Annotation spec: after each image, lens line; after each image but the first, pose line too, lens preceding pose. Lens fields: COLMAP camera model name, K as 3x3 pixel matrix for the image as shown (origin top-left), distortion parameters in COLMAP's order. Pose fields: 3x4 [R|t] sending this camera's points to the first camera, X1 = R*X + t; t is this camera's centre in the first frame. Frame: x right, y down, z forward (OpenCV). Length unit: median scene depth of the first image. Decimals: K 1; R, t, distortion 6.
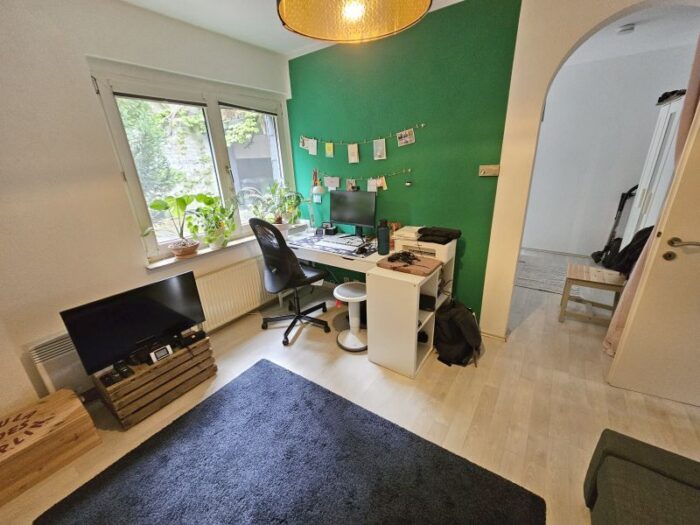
lens RADIAL K [[287.1, 0, 352.3], [0, 287.1, 263.7], [0, 0, 1]] dist [0.000187, 0.000296]
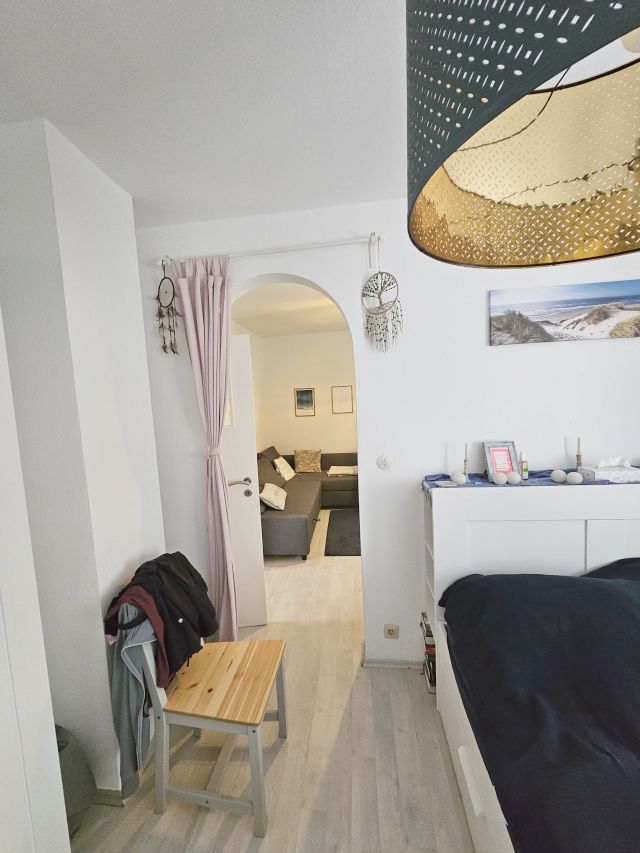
lens RADIAL K [[349.8, 0, 315.8], [0, 349.8, 428.2], [0, 0, 1]] dist [0.000187, 0.000296]
pose [[-0.874888, 0.128153, -0.467063, 1.346394], [-0.081112, 0.911968, 0.402163, -0.795027], [0.477484, 0.389732, -0.787475, 1.957311]]
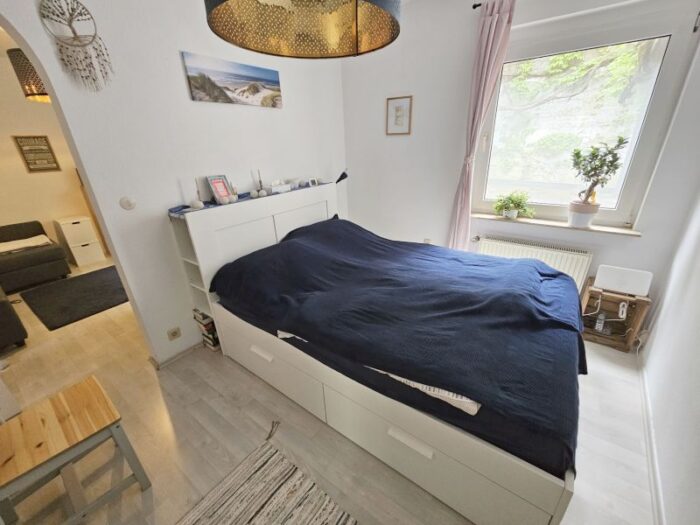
lens RADIAL K [[287.1, 0, 352.3], [0, 287.1, 263.7], [0, 0, 1]] dist [0.000187, 0.000296]
pose [[-0.015166, 0.430367, -0.902527, 1.643851], [-0.304660, 0.857721, 0.414121, -0.751555], [0.952340, 0.281244, 0.118107, 1.931877]]
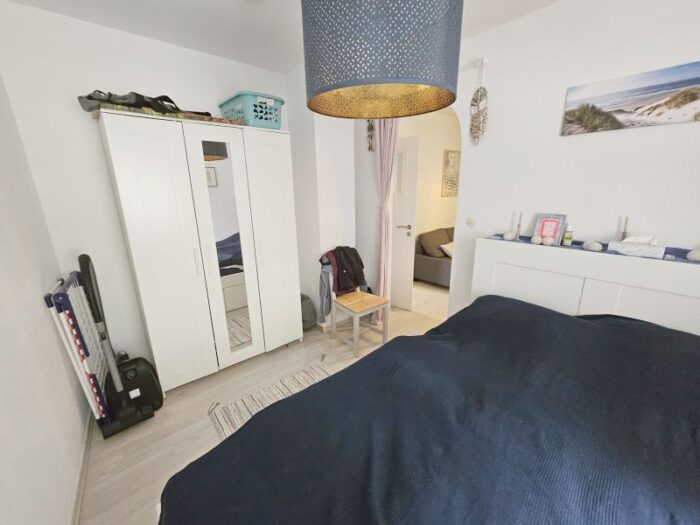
lens RADIAL K [[287.1, 0, 352.3], [0, 287.1, 263.7], [0, 0, 1]] dist [0.000187, 0.000296]
pose [[-0.968167, -0.012131, 0.250011, 0.877616], [0.132929, 0.821414, 0.554624, -0.942450], [-0.212091, 0.570203, -0.793654, 2.549079]]
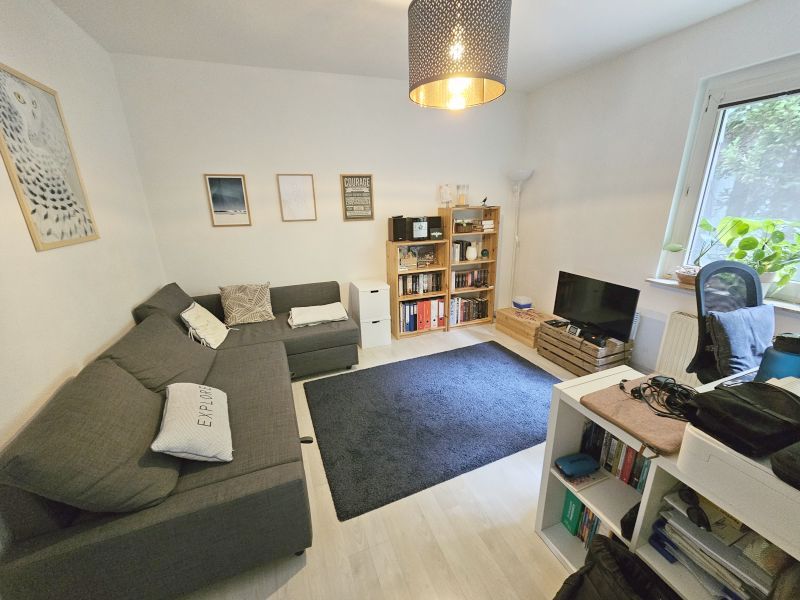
lens RADIAL K [[328.1, 0, 402.6], [0, 328.1, 301.4], [0, 0, 1]] dist [0.000187, 0.000296]
pose [[-0.547607, 0.300786, -0.780804, 0.915493], [-0.243497, 0.835483, 0.492623, -0.354243], [0.800523, 0.459887, -0.384276, 0.947626]]
